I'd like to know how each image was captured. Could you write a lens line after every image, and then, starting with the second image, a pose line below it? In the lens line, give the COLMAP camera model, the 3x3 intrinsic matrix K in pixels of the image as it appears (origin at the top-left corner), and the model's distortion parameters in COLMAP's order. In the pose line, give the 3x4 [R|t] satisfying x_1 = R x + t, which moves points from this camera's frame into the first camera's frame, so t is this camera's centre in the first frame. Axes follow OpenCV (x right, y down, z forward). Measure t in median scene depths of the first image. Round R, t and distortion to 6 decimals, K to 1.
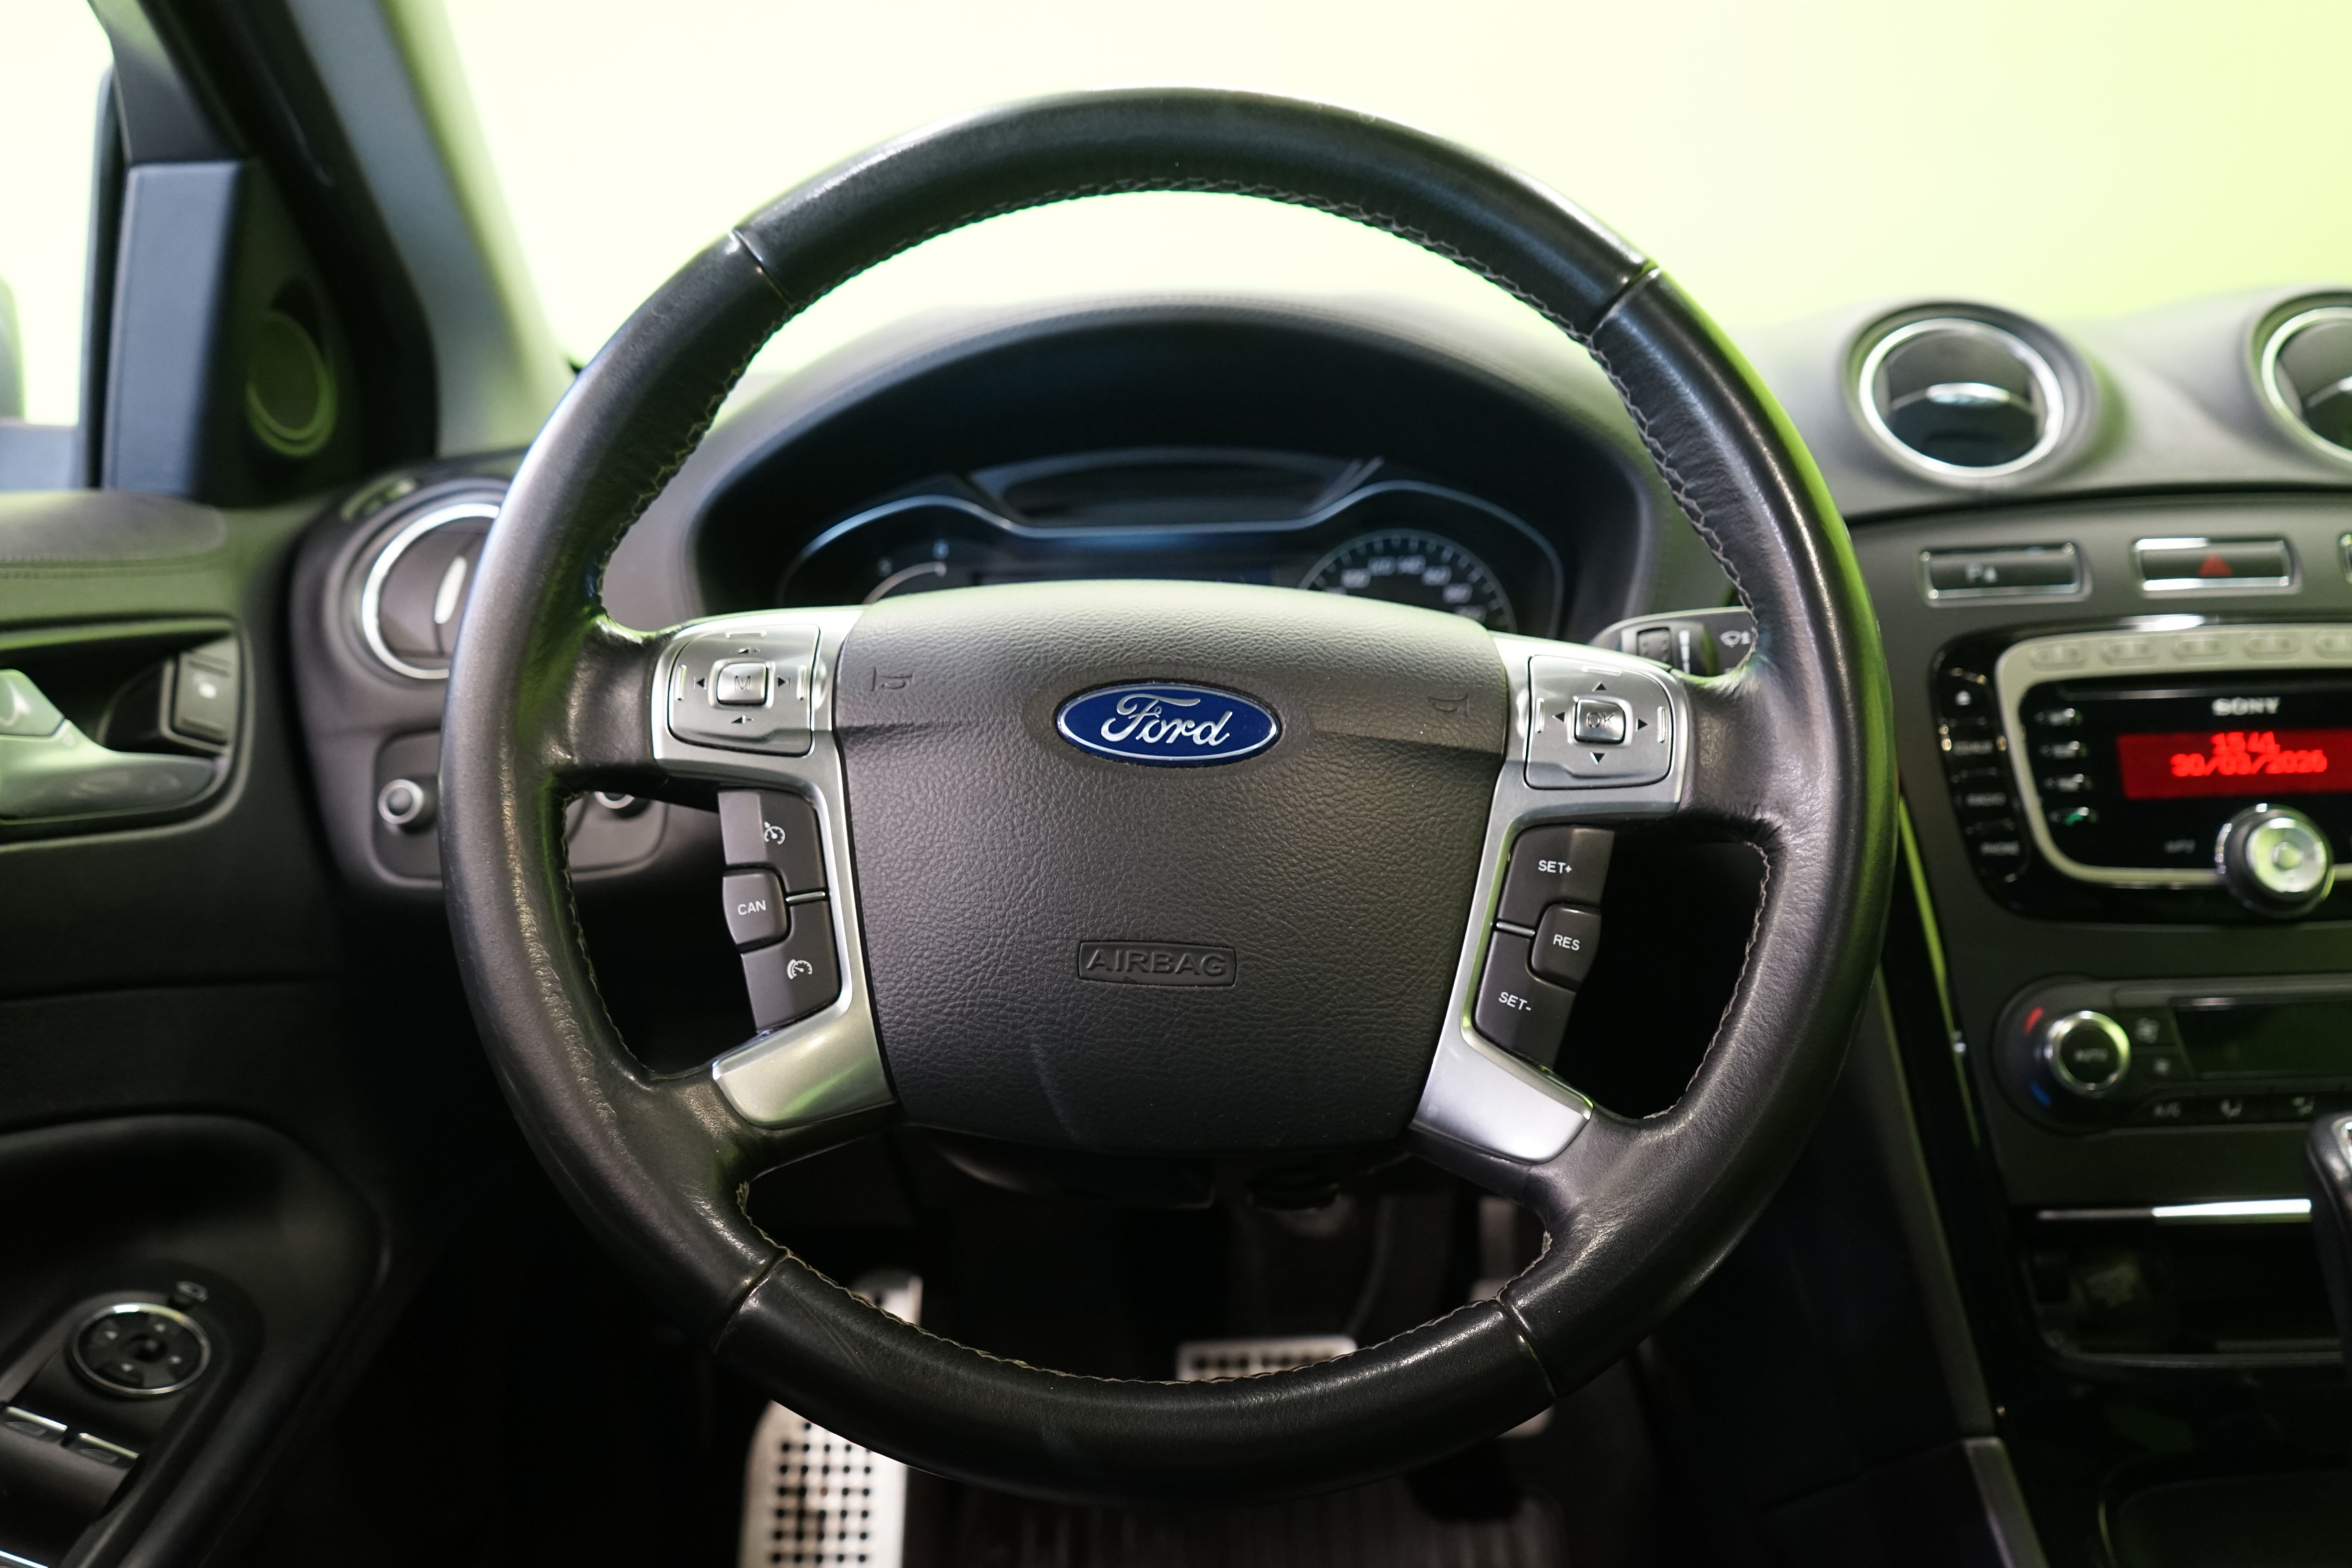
lens RADIAL K [[1903.1, 0, 1174.3], [0, 1903.1, 774.9], [0, 0, 1]] dist [-0.028130, 0.012236]
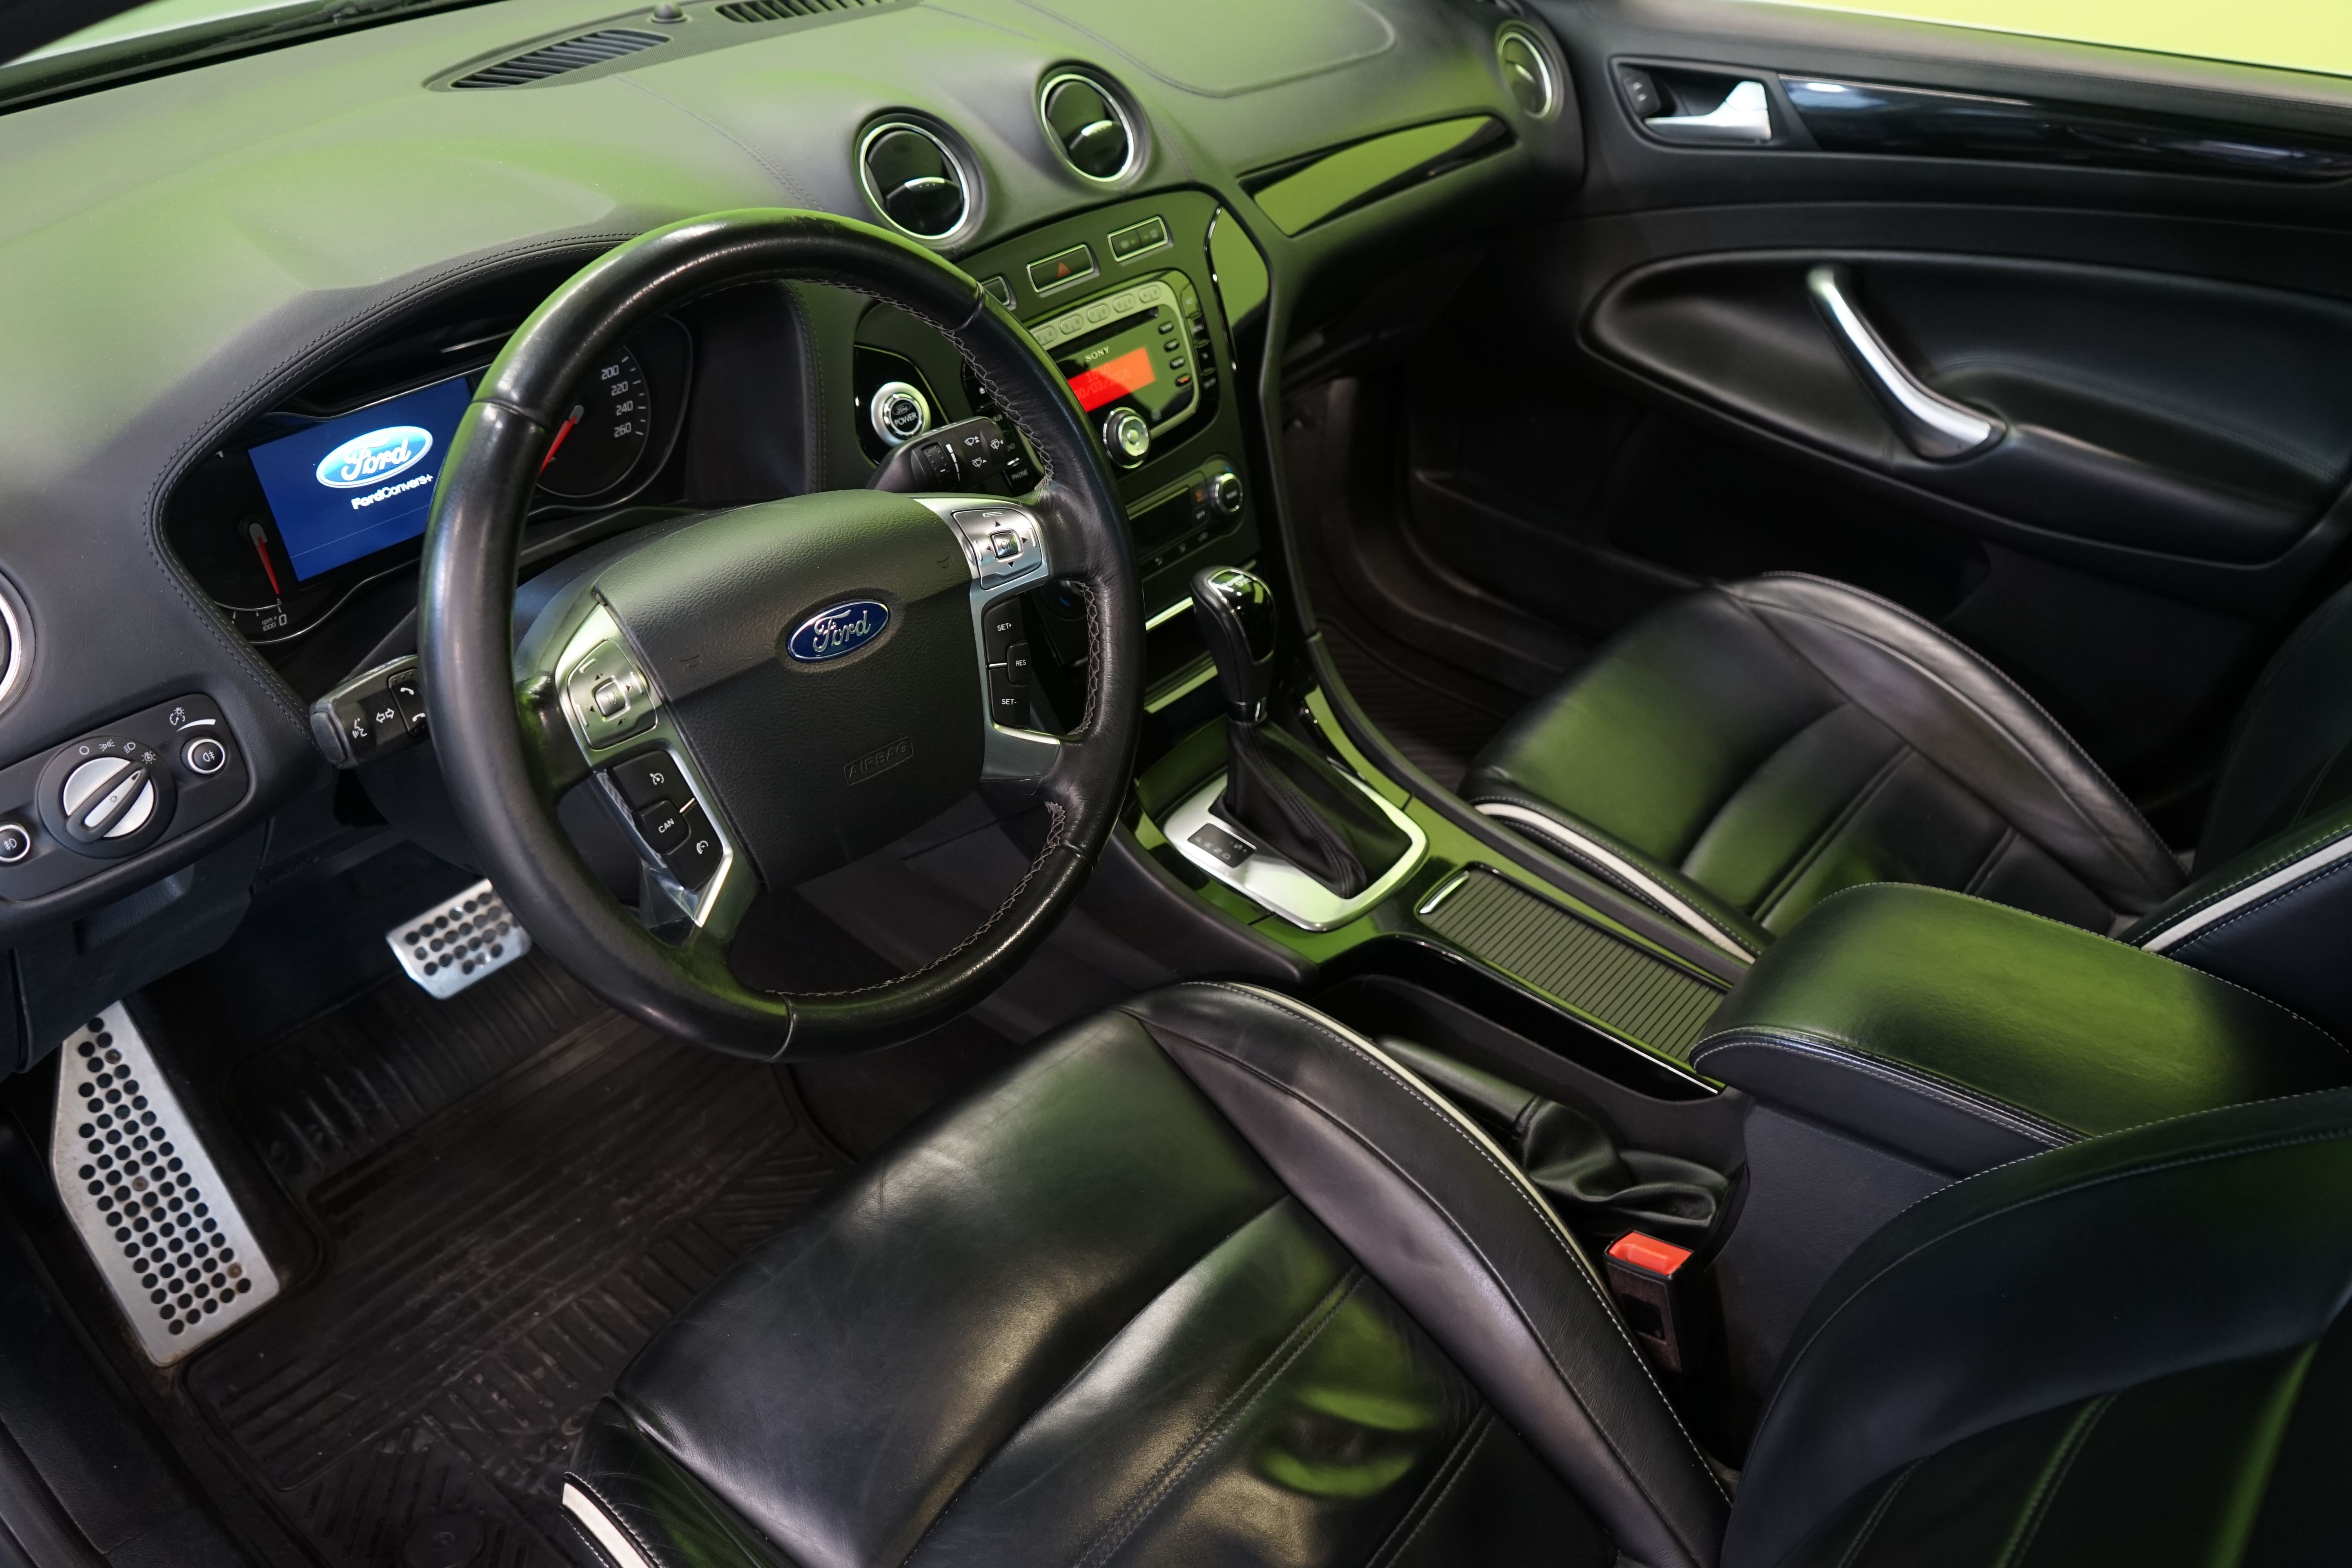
lens RADIAL K [[1903.1, 0, 1194.2], [0, 1903.1, 790.4], [0, 0, 1]] dist [-0.028130, 0.012236]
pose [[0.618614, -0.410058, 0.670201, -0.790958], [0.101358, 0.887526, 0.449471, -0.495974], [-0.779130, -0.210118, 0.590599, -0.230787]]
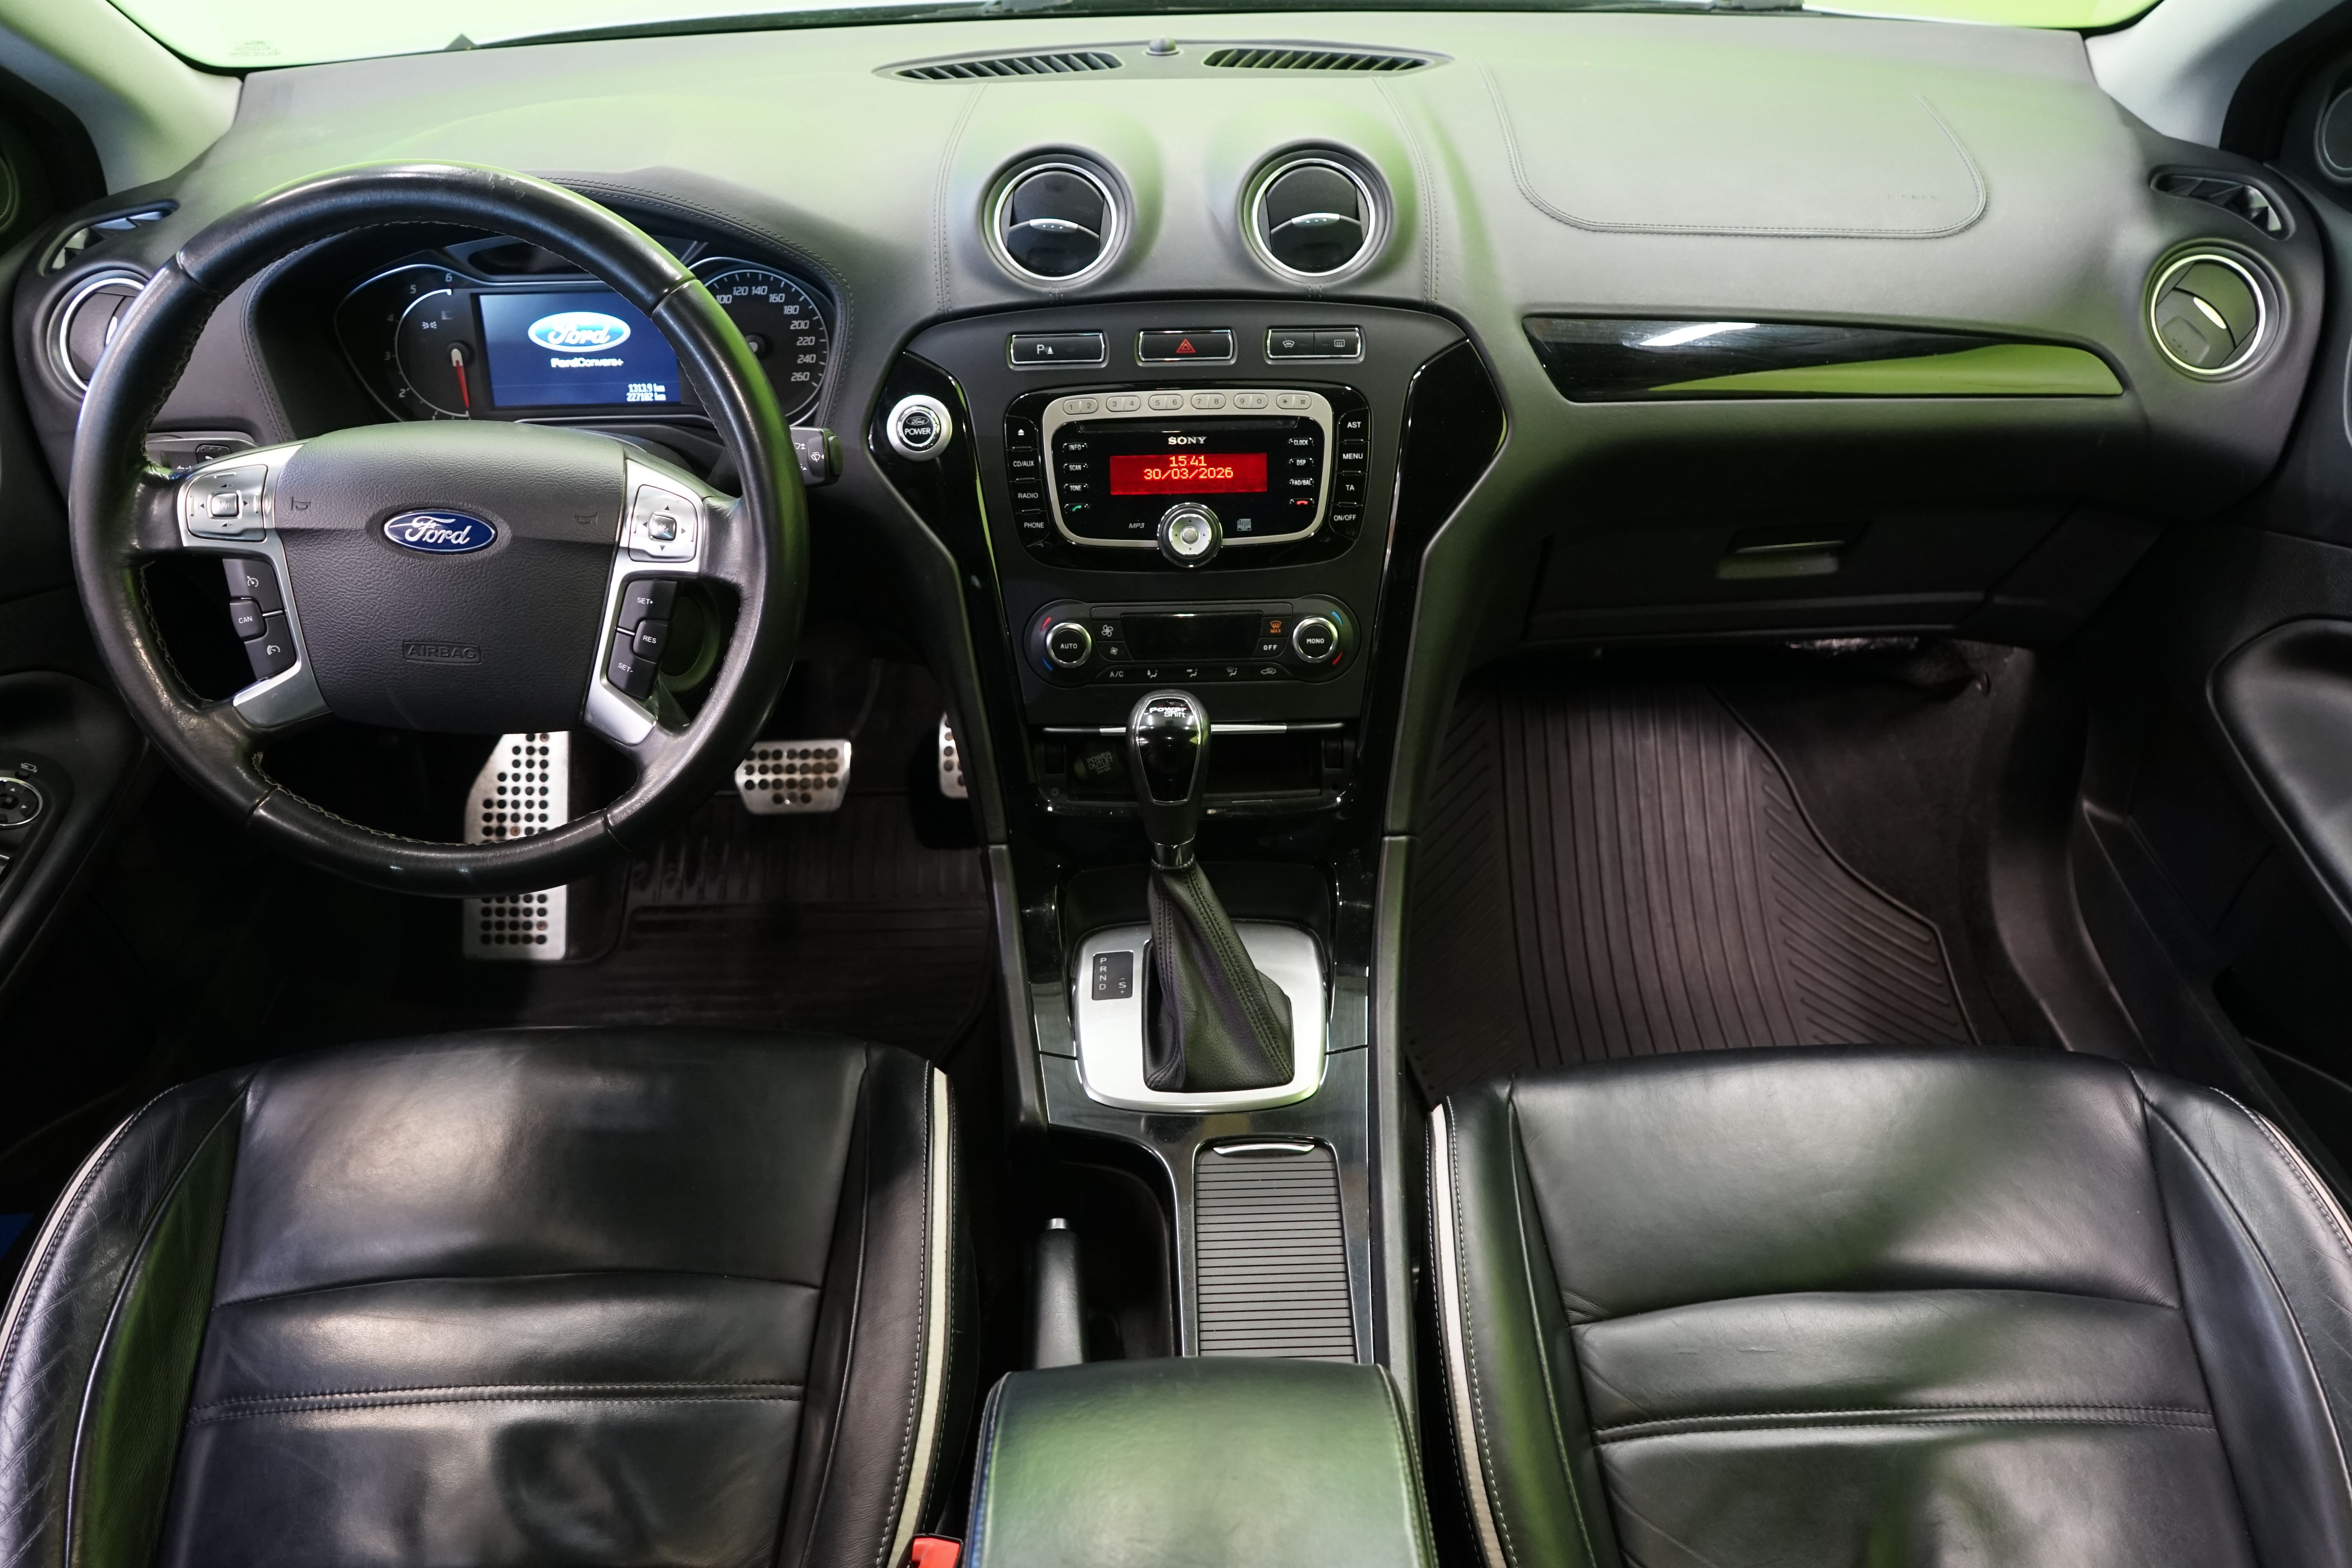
lens RADIAL K [[1903.1, 0, 1198.7], [0, 1903.1, 779.7], [0, 0, 1]] dist [-0.028130, 0.012236]
pose [[0.999761, 0.003058, 0.021627, 0.576204], [-0.010875, 0.928394, 0.371439, -0.408365], [-0.018943, -0.371585, 0.928206, -0.725874]]
